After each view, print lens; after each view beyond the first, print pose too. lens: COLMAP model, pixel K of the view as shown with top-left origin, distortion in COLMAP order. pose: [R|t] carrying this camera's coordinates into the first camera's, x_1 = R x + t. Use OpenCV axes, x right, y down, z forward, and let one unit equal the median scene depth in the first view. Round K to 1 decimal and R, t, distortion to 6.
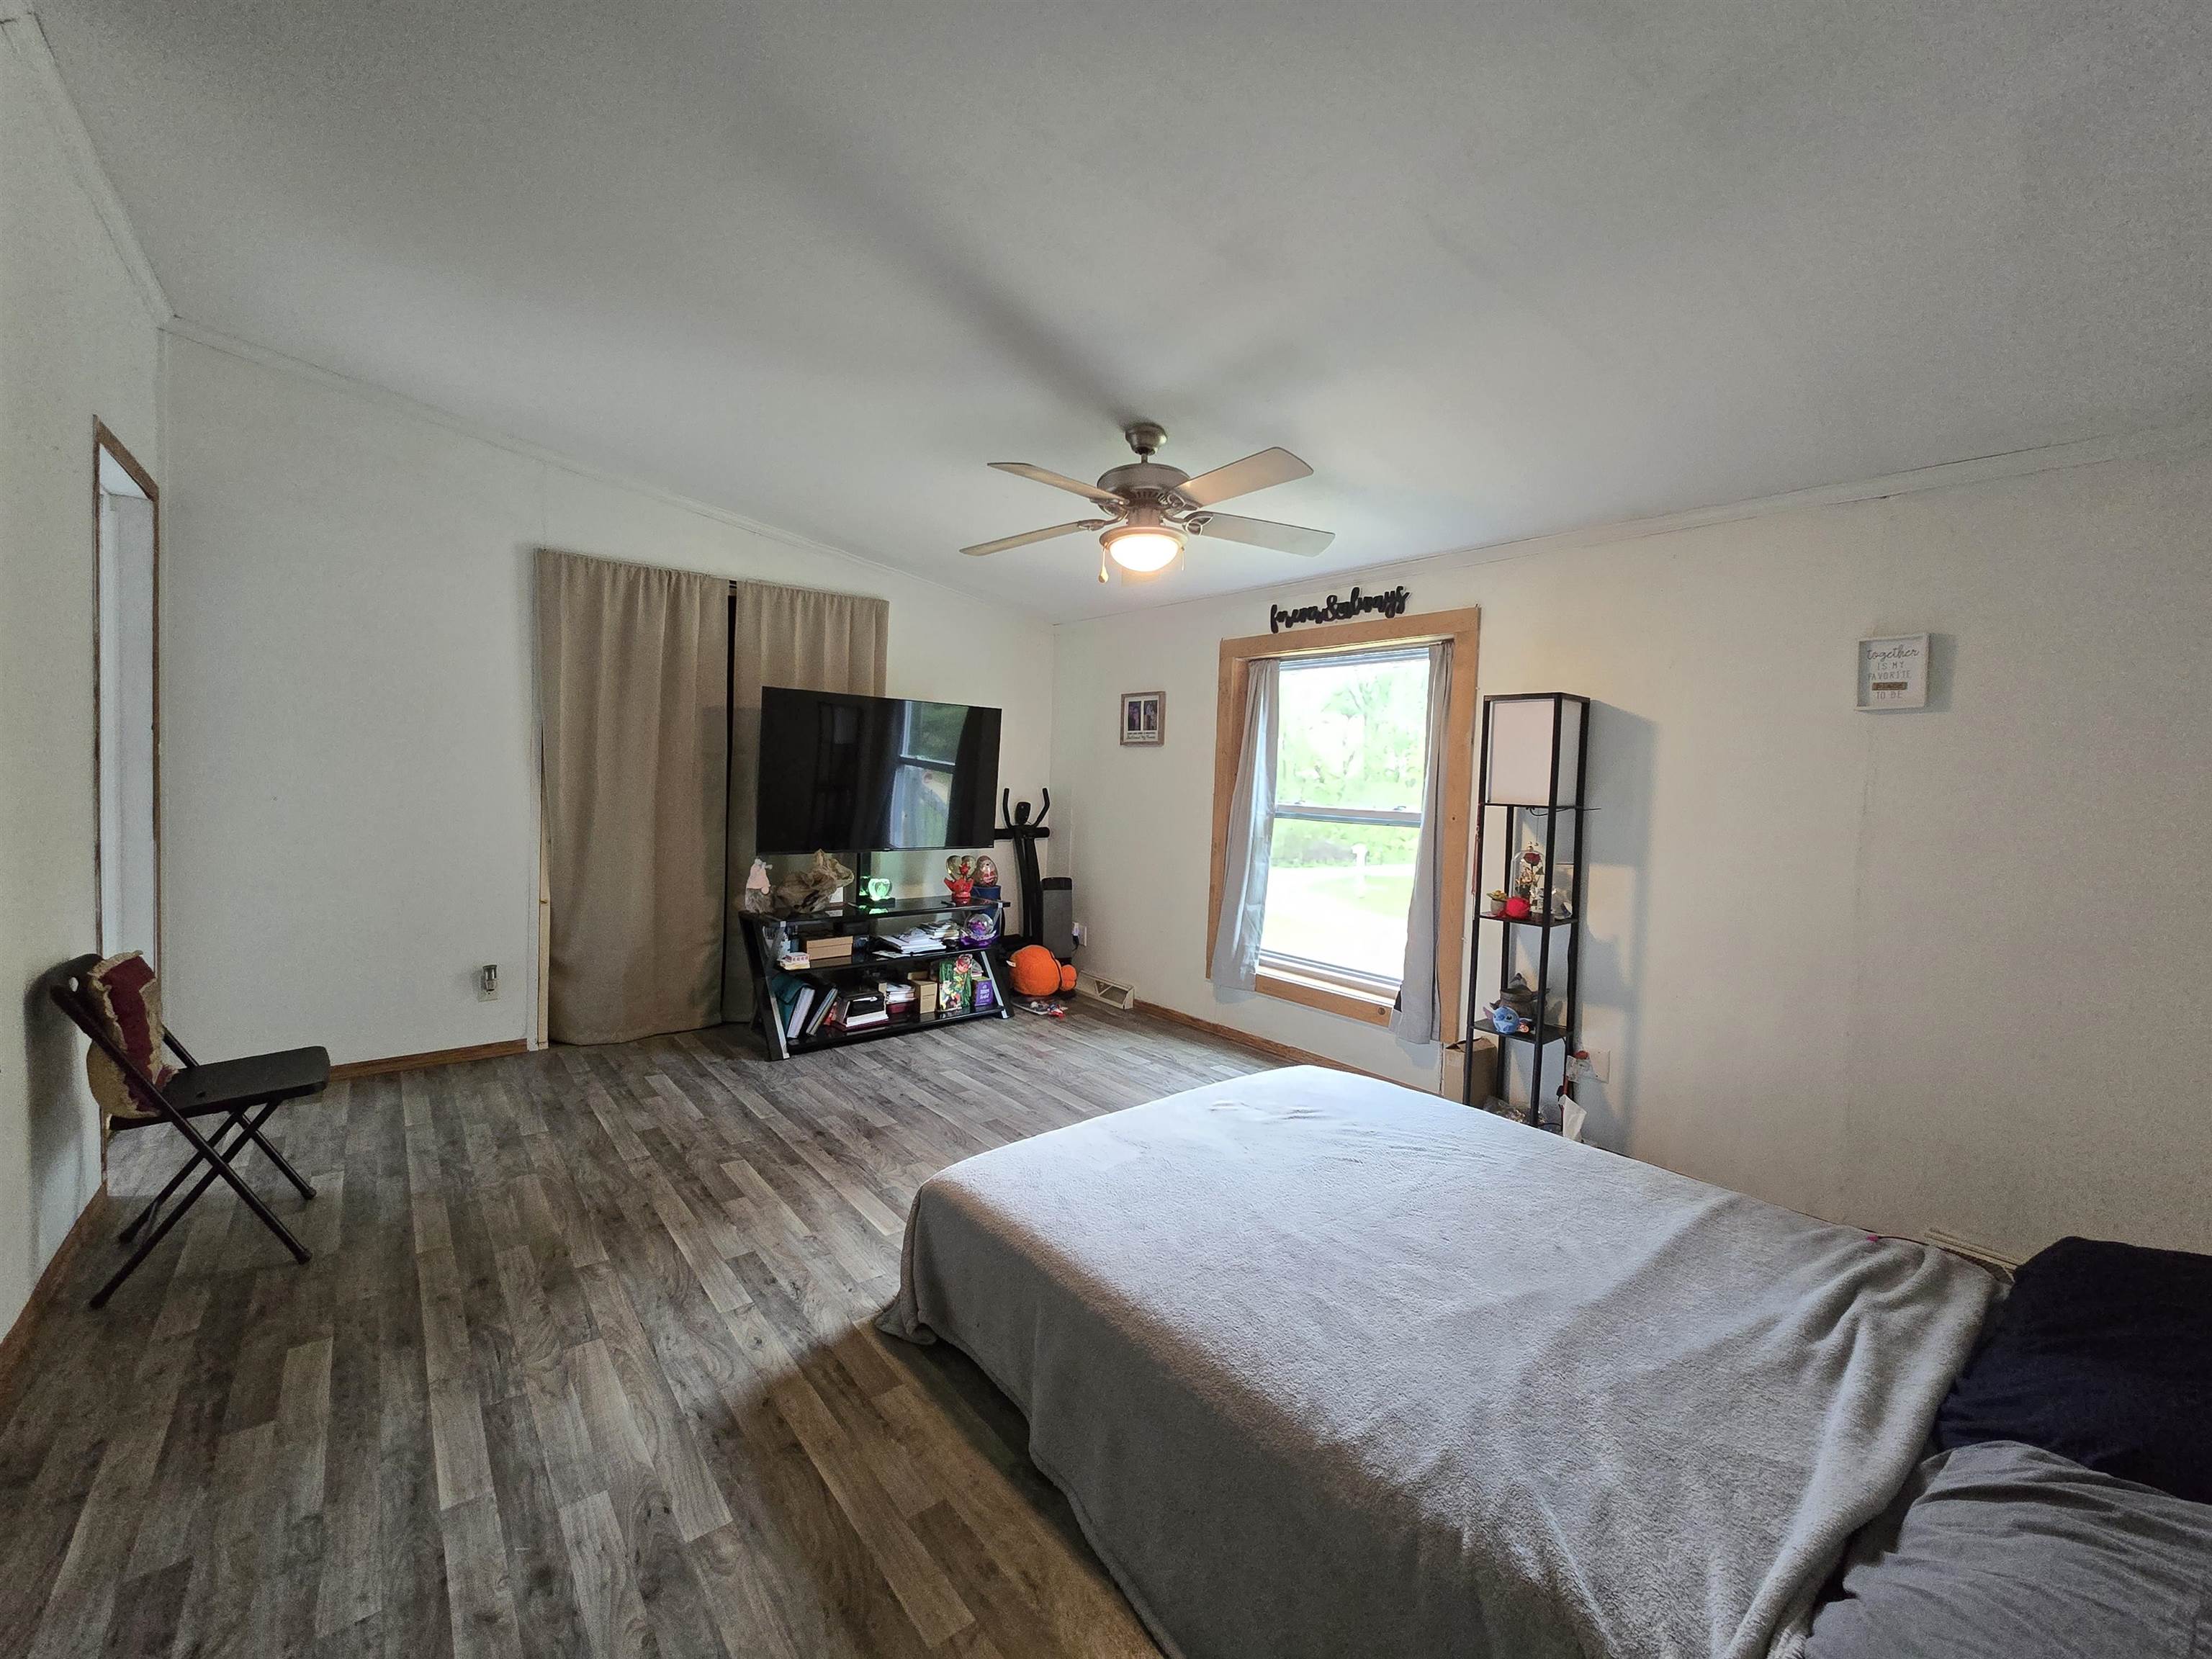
lens RADIAL K [[913.3, 0, 1089.2], [0, 913.3, 816.0], [0, 0, 1]] dist [0.000448, -0.000672]
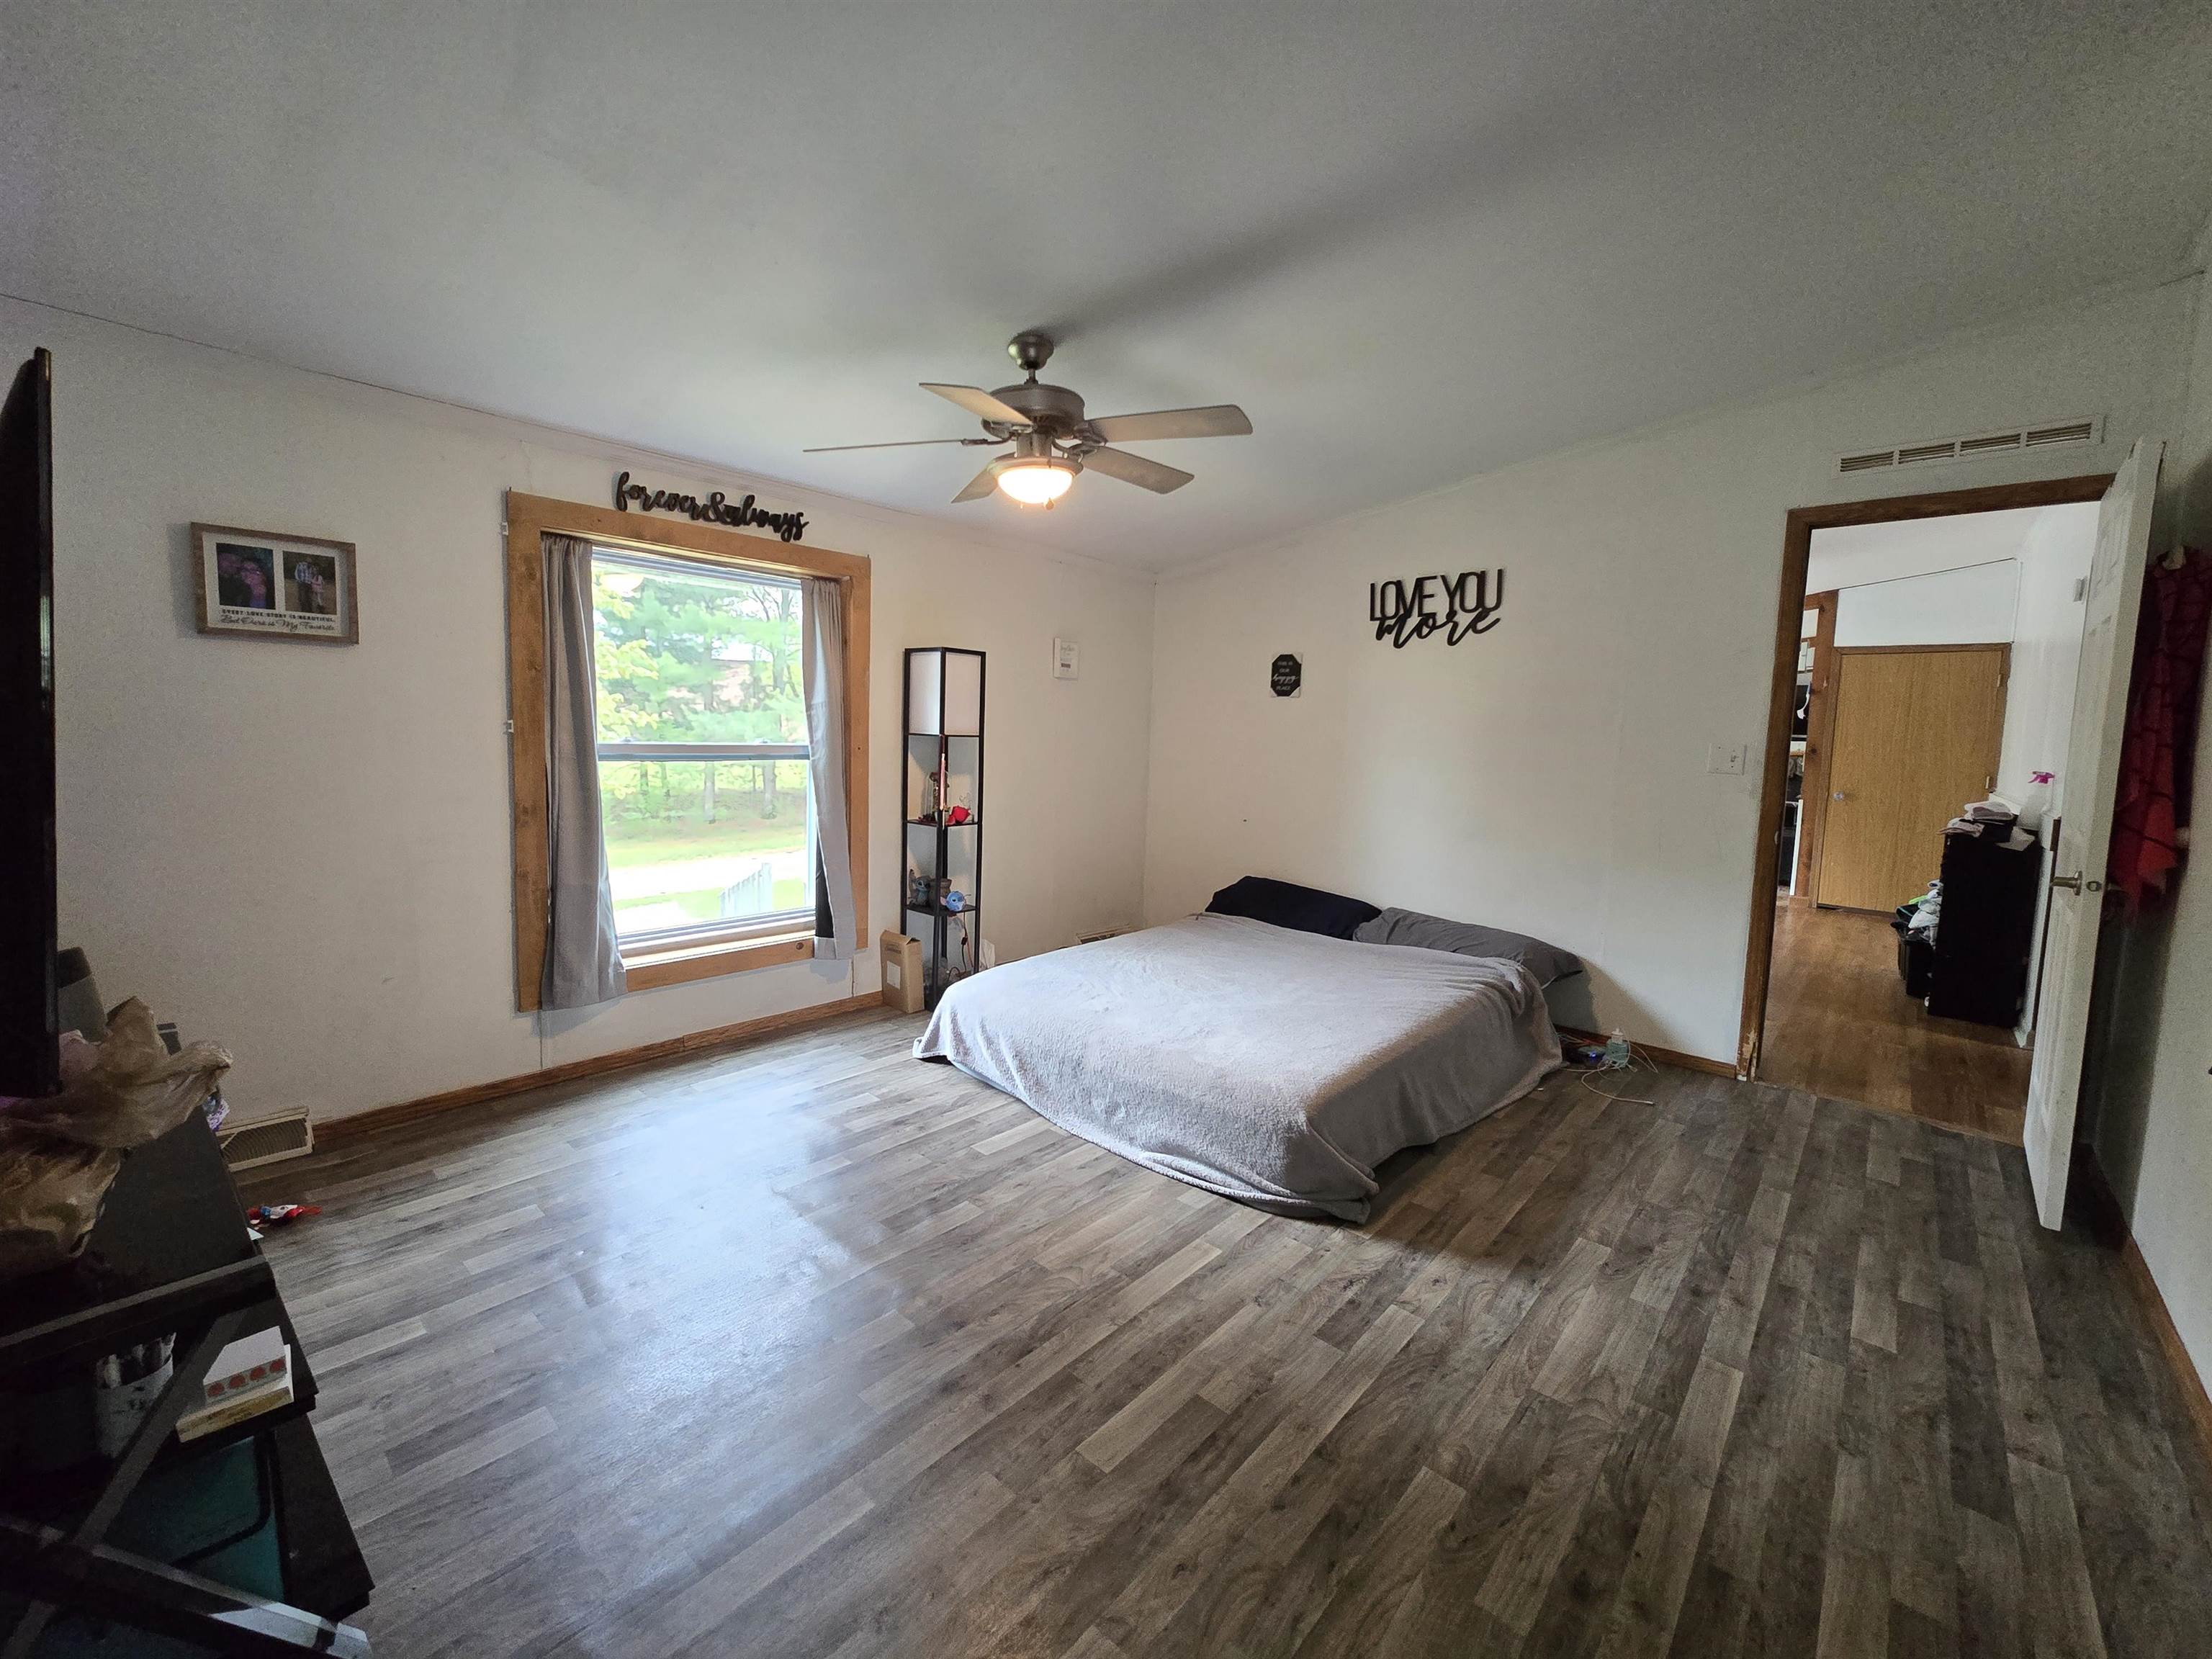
lens RADIAL K [[913.3, 0, 1087.7], [0, 913.3, 816.1], [0, 0, 1]] dist [0.000448, -0.000672]
pose [[-0.170469, -0.135365, 0.976021, -1.133885], [0.007196, 0.990322, 0.138605, -0.103712], [-0.985337, 0.030652, -0.167845, 1.405445]]
